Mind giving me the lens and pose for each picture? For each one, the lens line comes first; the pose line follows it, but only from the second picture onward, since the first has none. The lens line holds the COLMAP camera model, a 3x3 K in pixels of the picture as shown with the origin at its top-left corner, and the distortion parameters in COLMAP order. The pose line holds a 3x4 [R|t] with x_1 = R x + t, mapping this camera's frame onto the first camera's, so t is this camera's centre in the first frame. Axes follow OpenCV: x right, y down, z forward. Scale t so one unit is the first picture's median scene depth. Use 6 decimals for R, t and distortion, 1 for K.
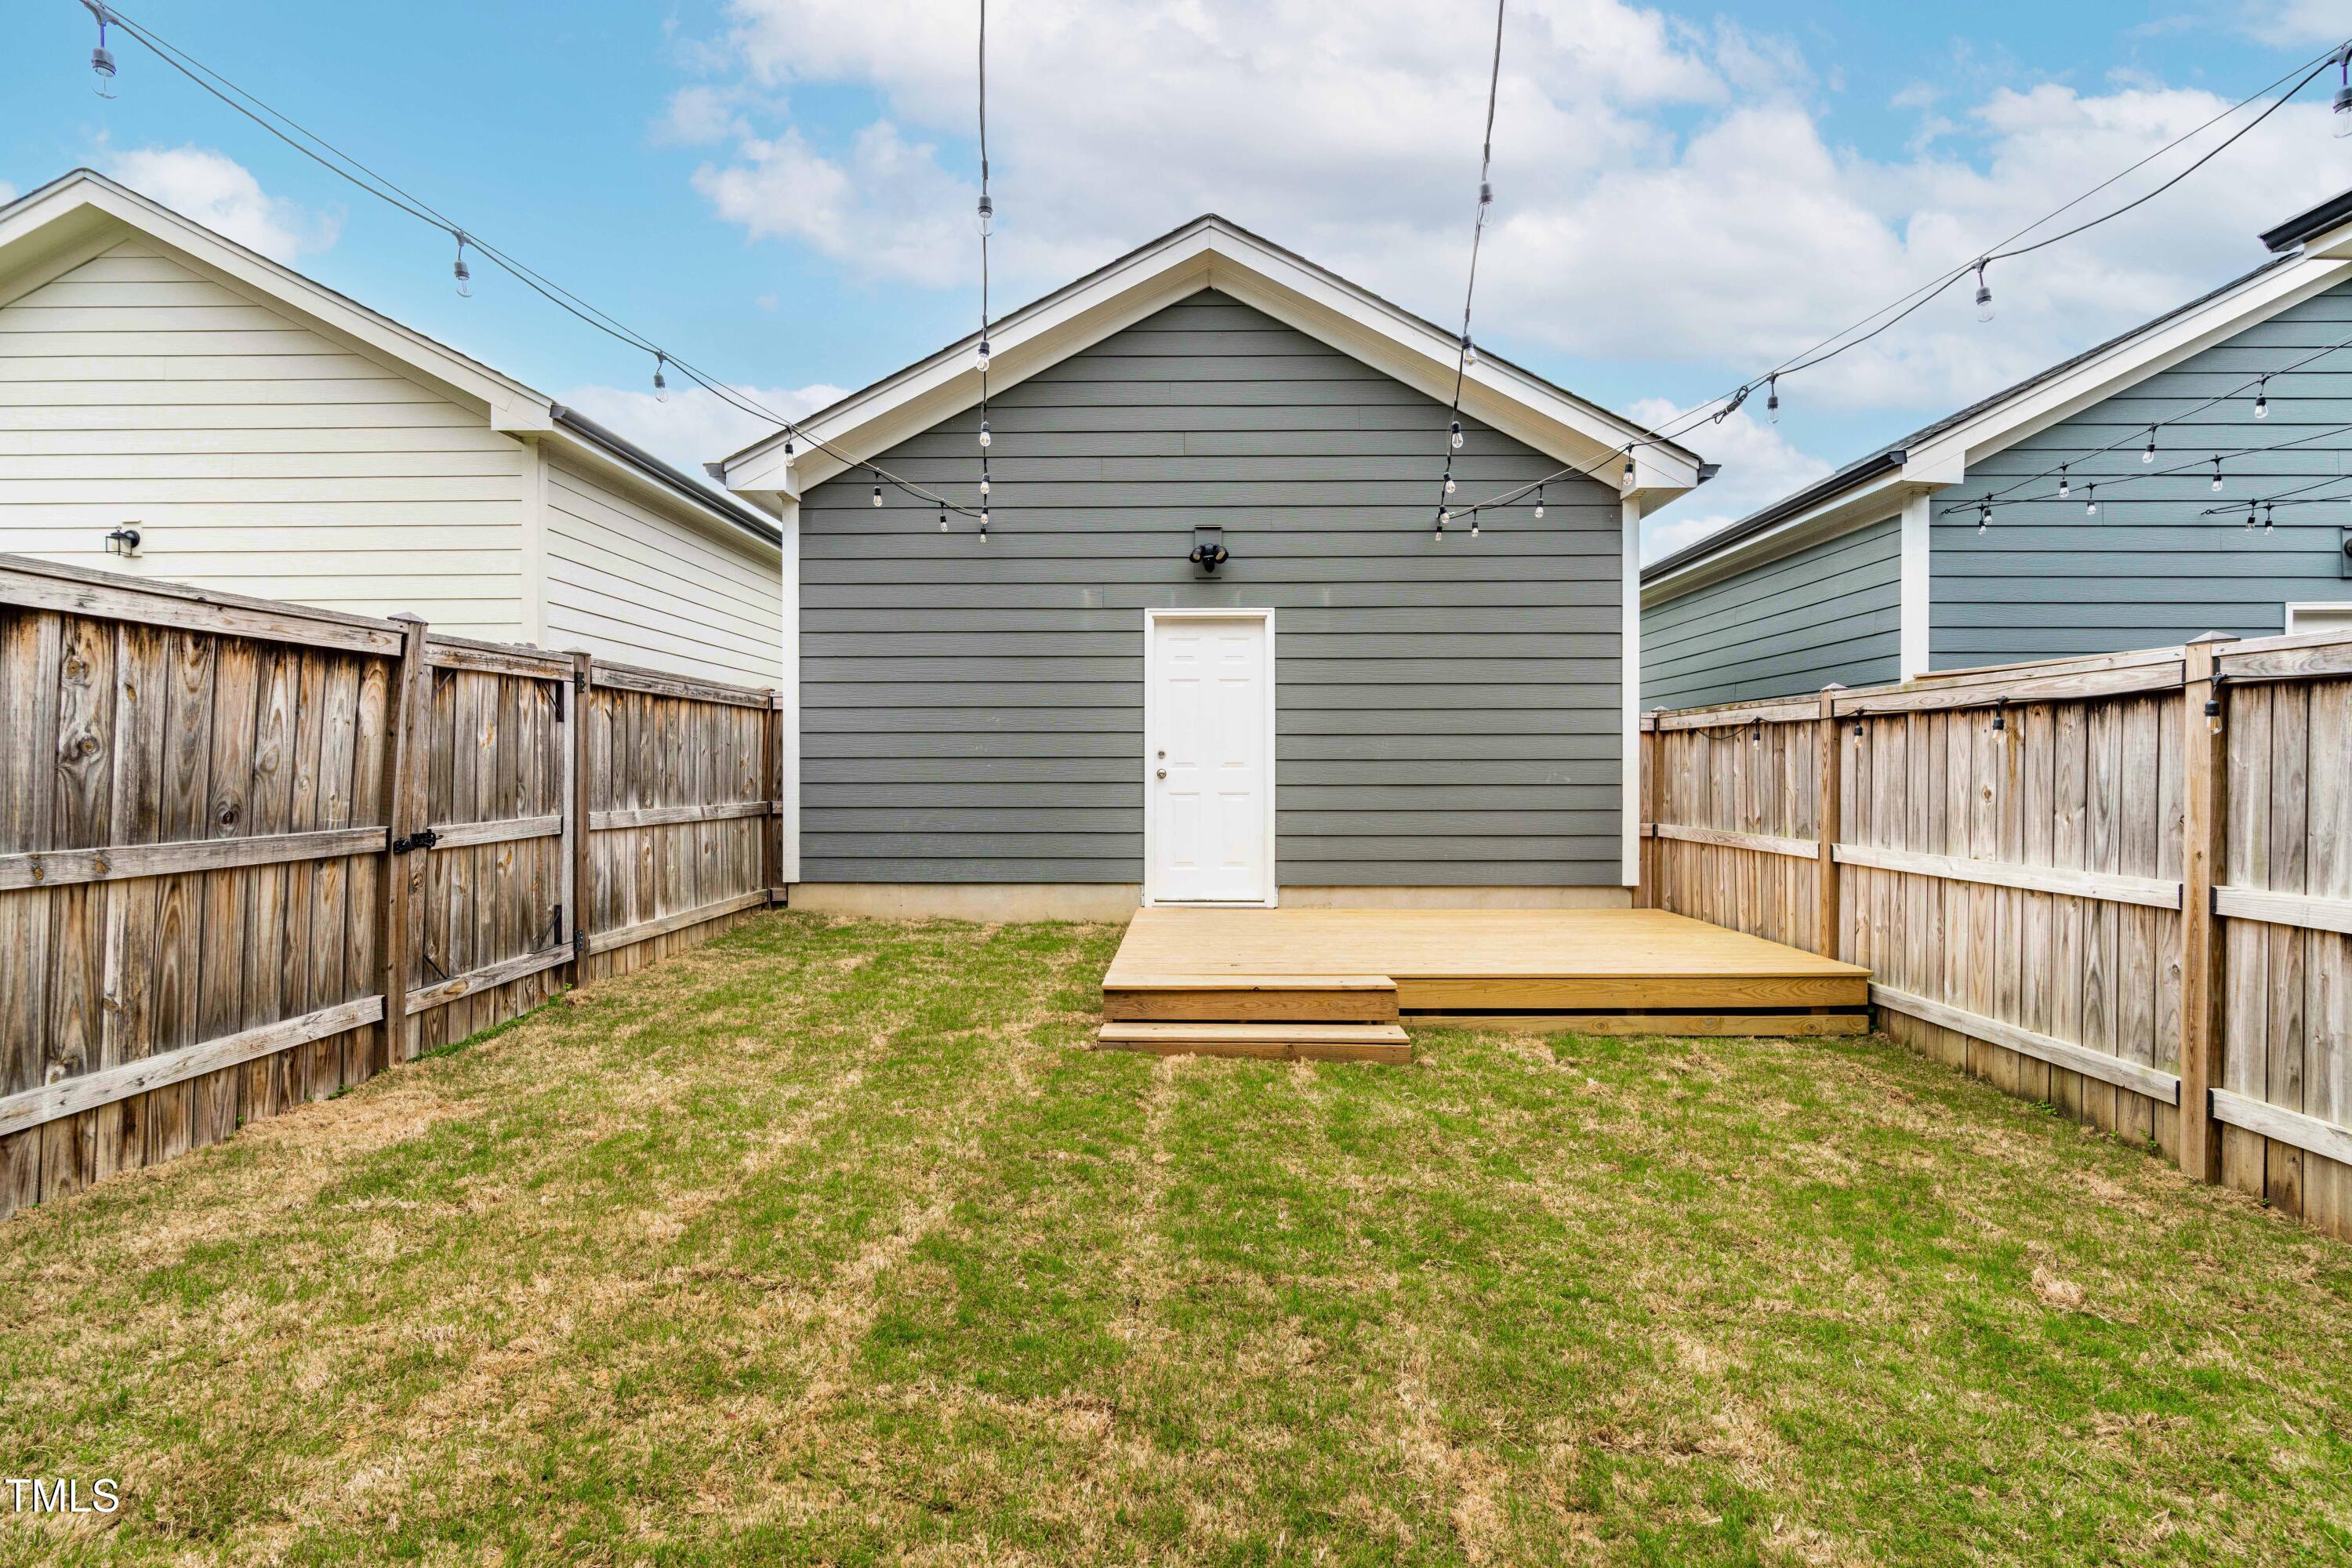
lens RADIAL K [[1063.6, 0, 1177.0], [0, 1063.6, 773.9], [0, 0, 1]] dist [-0.013409, 0.005097]
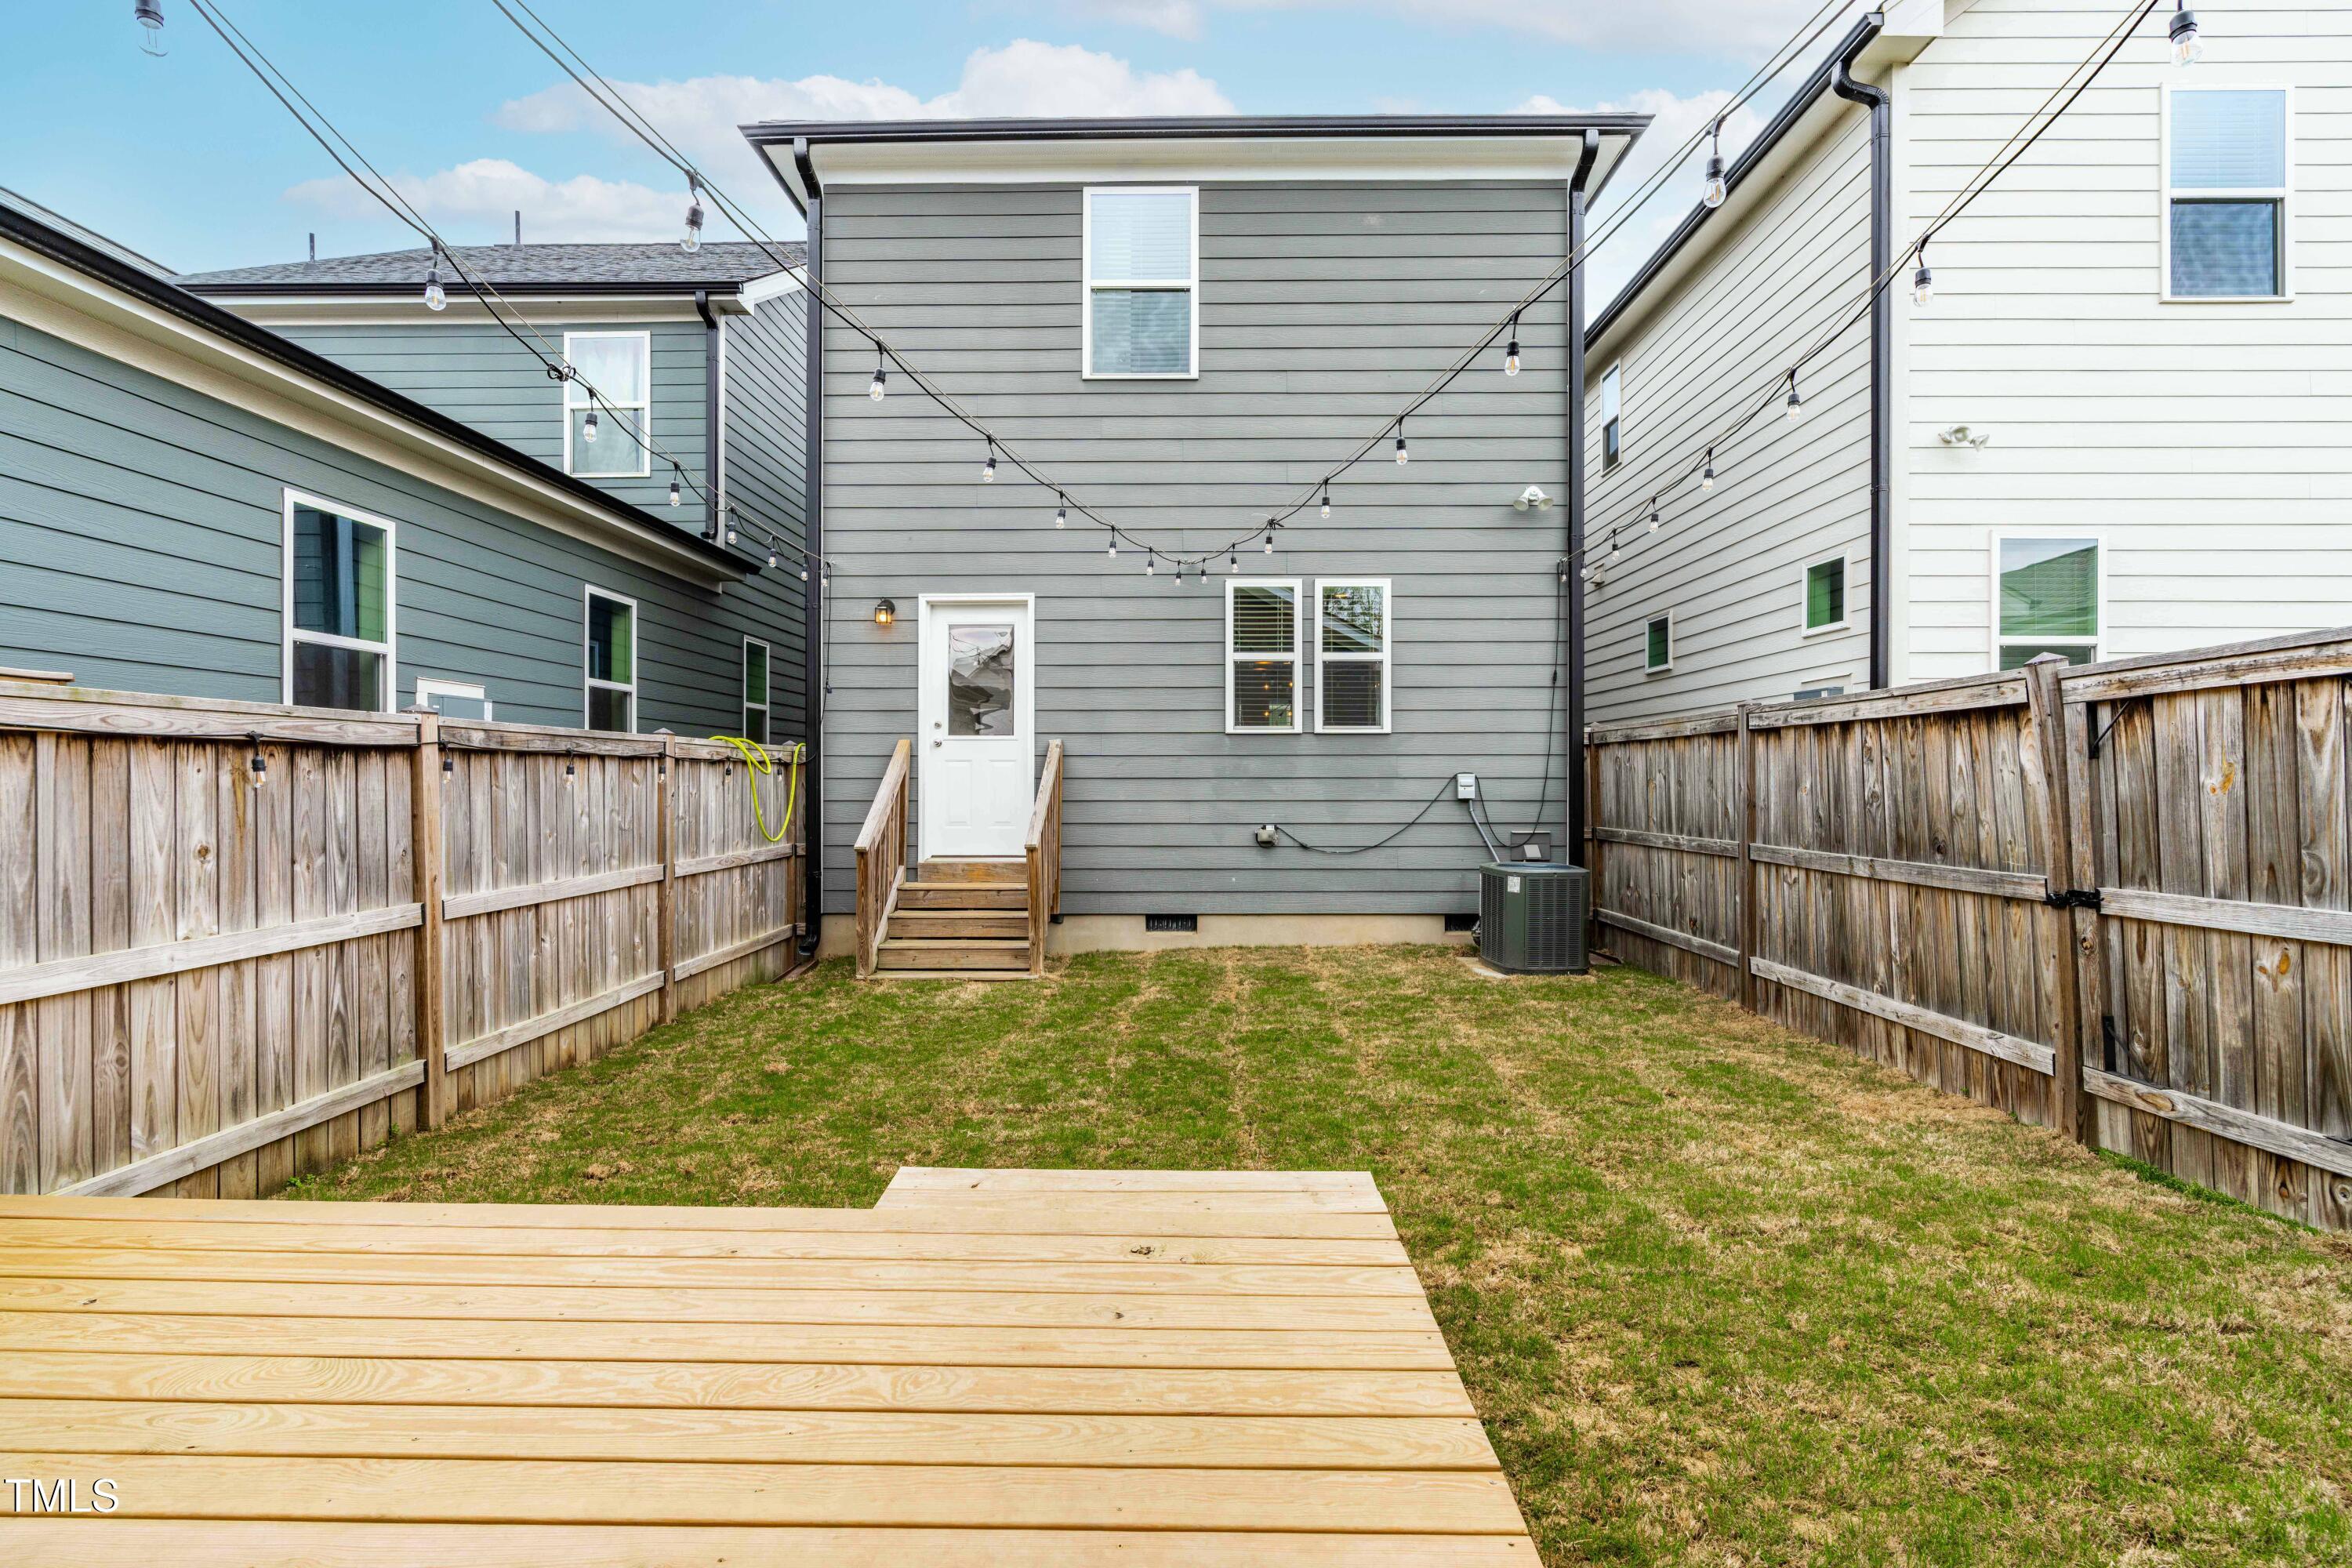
lens RADIAL K [[1063.6, 0, 1176.3], [0, 1063.6, 773.9], [0, 0, 1]] dist [-0.013409, 0.005097]
pose [[-0.999999, -0.001153, 0.000702, 0.044754], [-0.001154, 0.999997, -0.002315, -0.036931], [-0.000700, -0.002315, -0.999997, 1.741772]]
